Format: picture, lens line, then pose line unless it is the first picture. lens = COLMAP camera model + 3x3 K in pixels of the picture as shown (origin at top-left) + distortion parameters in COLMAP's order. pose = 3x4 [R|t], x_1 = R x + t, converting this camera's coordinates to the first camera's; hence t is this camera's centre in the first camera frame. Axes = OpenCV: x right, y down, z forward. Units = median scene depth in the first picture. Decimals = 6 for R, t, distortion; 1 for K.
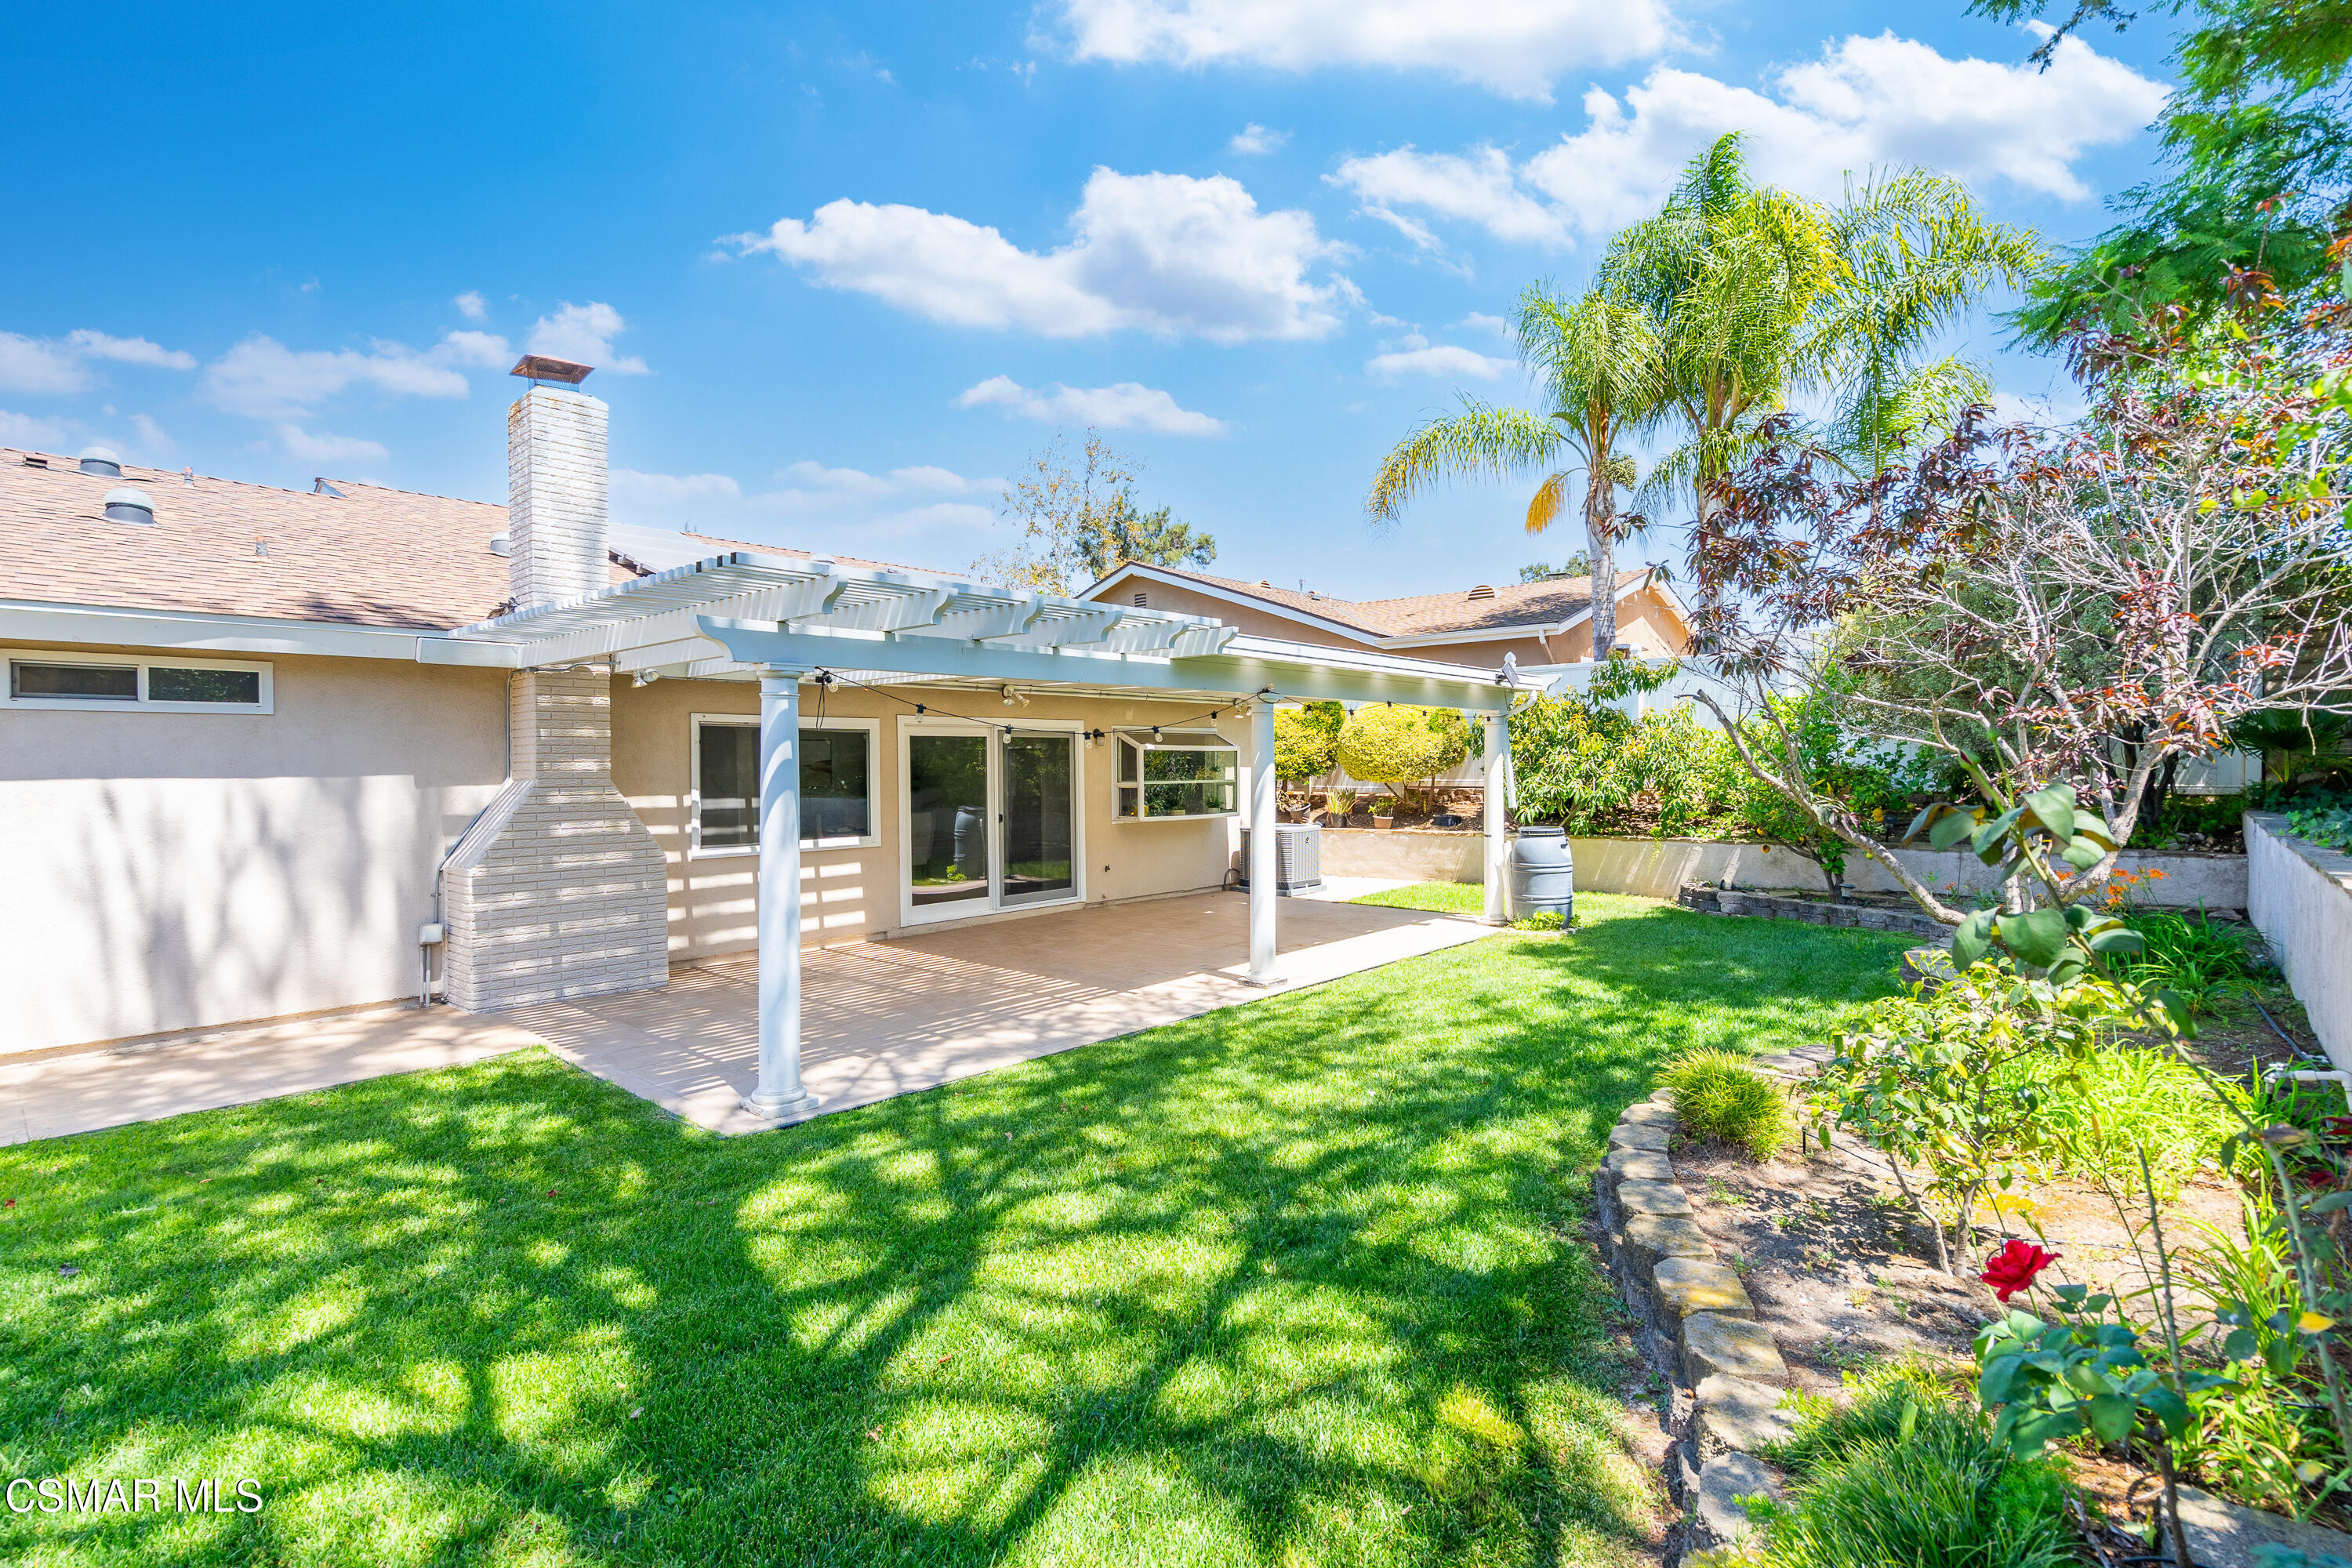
lens RADIAL K [[1088.7, 0, 1176.0], [0, 1088.7, 784.0], [0, 0, 1]] dist [-0.004148, -0.000089]
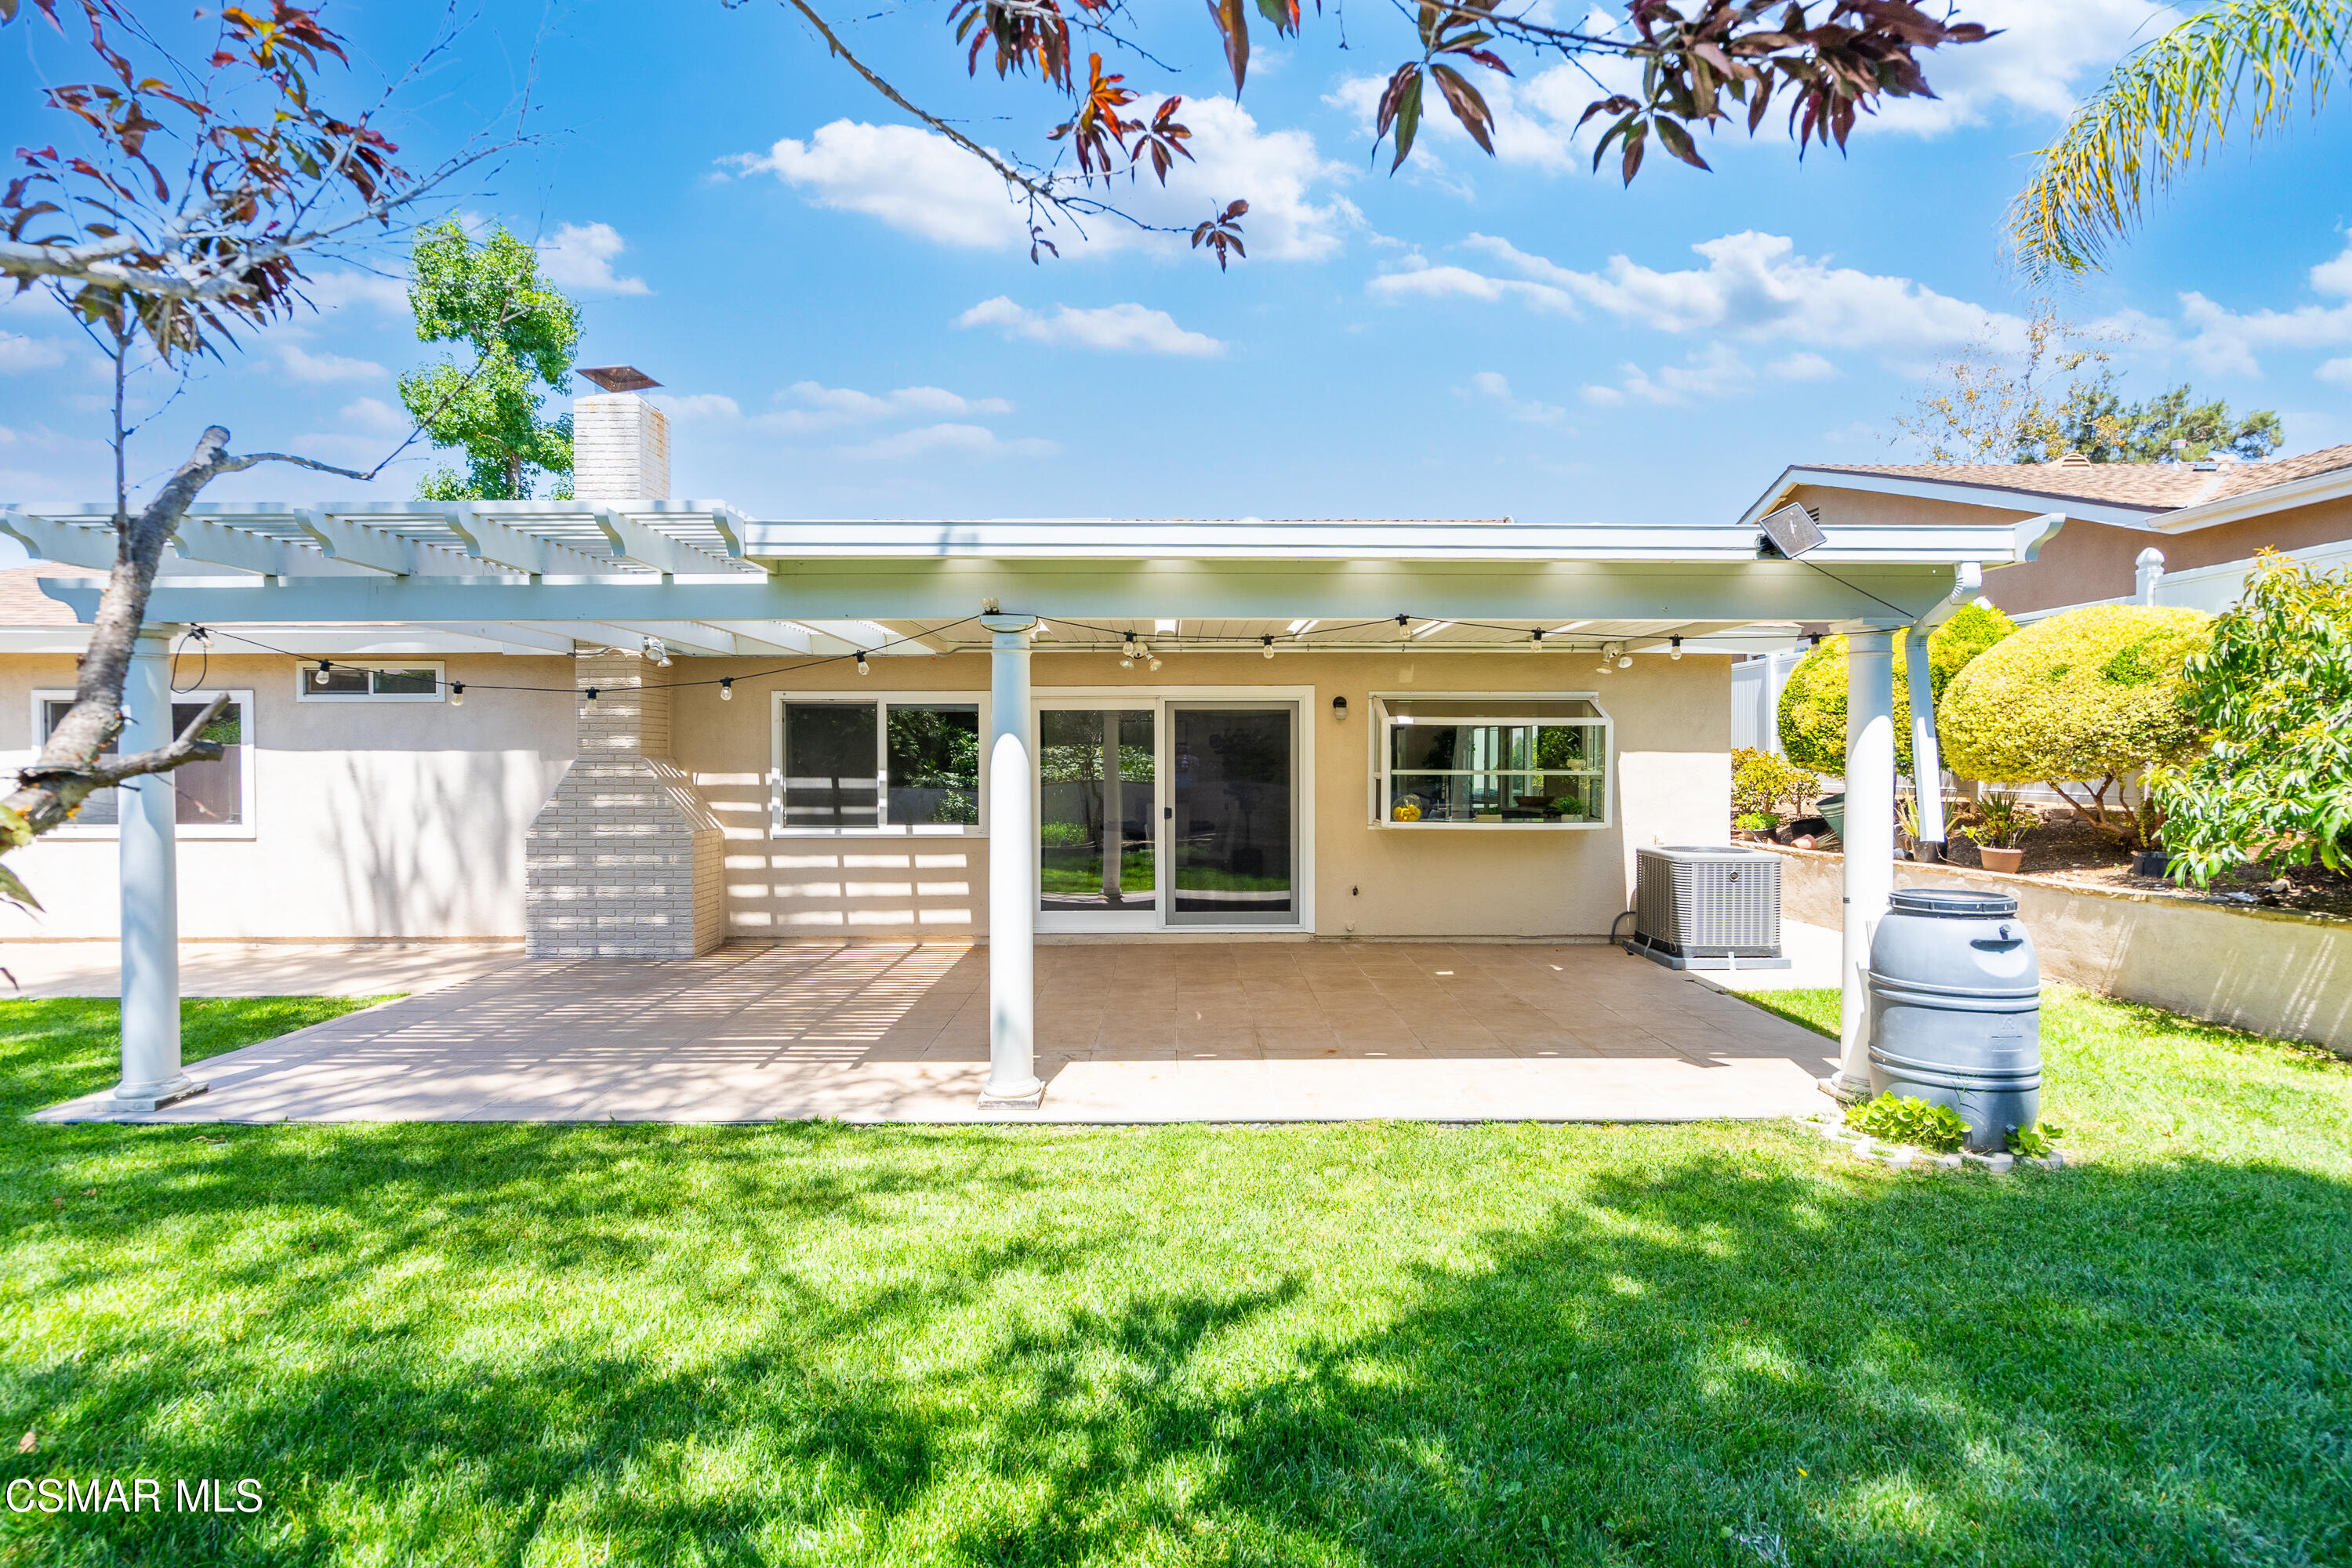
lens RADIAL K [[1061.8, 0, 1176.0], [0, 1061.8, 784.0], [0, 0, 1]] dist [-0.003350, -0.000077]
pose [[0.670361, 0.023172, -0.741673, 0.452642], [-0.018258, 0.999725, 0.014731, -0.001016], [0.741810, 0.003667, 0.670600, 0.533806]]
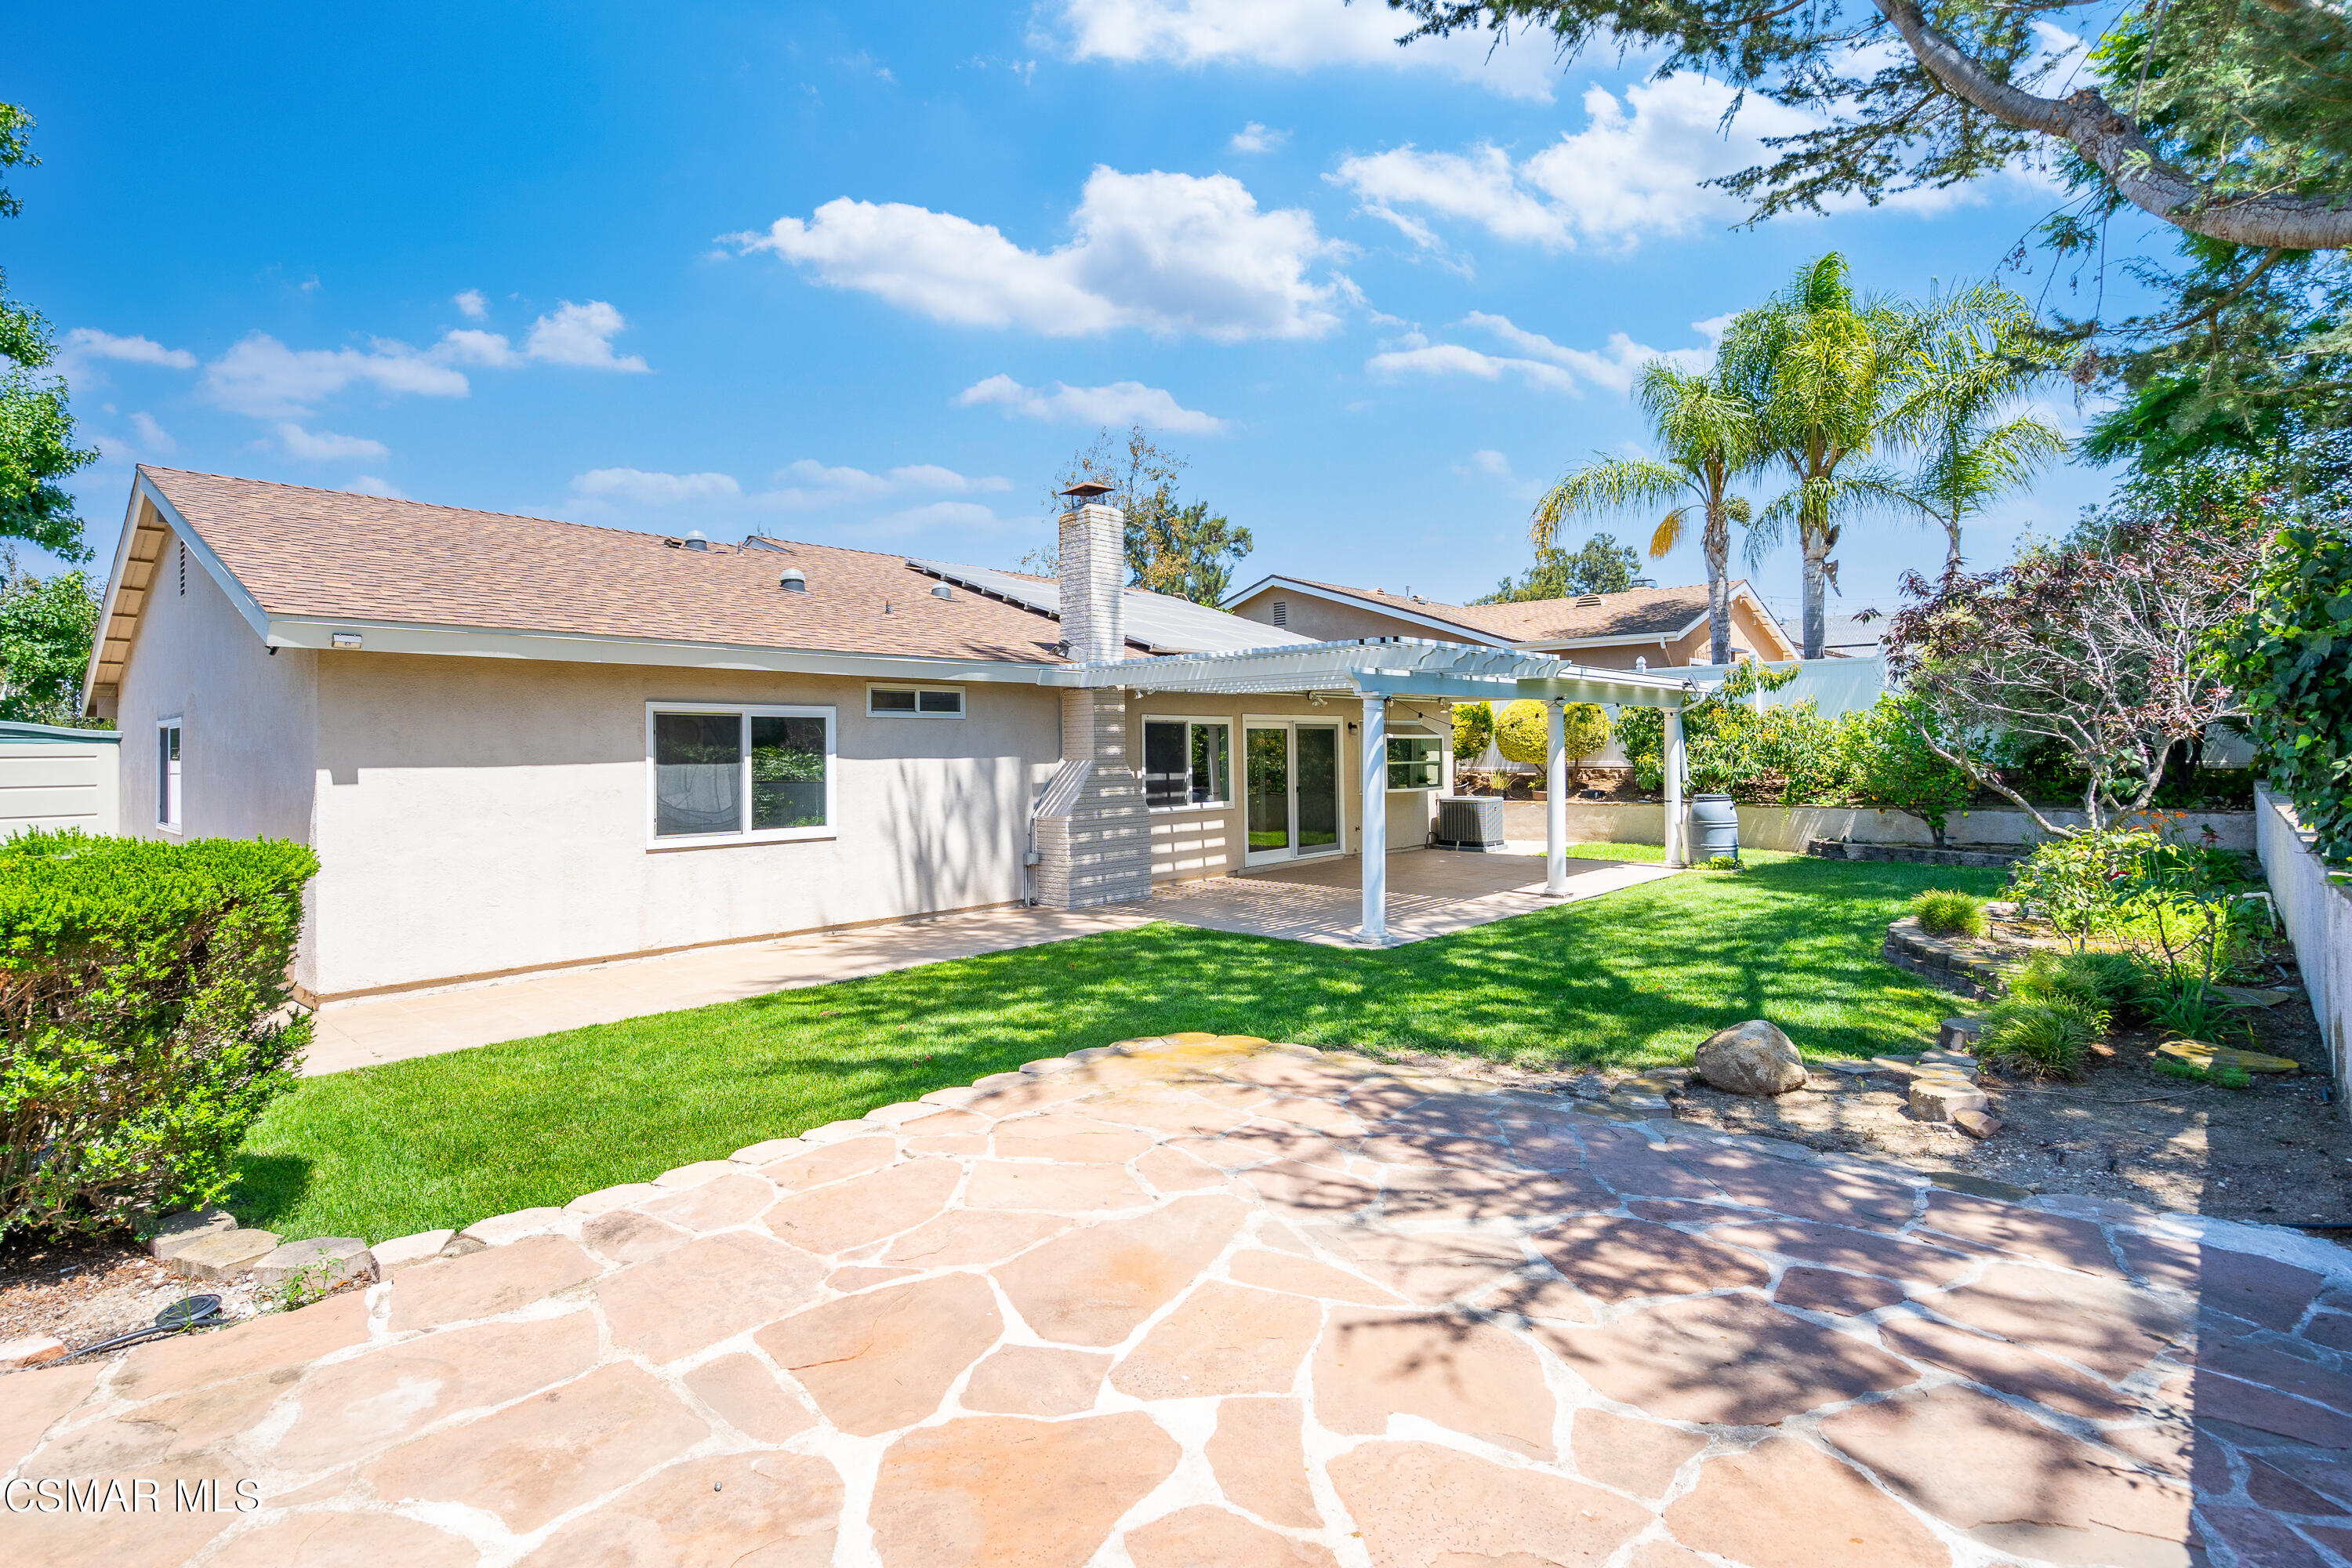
lens RADIAL K [[1122.6, 0, 1109.5], [0, 1122.6, 754.9], [0, 0, 1]] dist [-0.003061, -0.000135]
pose [[0.999094, -0.003821, -0.042375, -0.365639], [0.003183, 0.999881, -0.015107, 0.009932], [0.042428, 0.014958, 0.998988, -0.435152]]
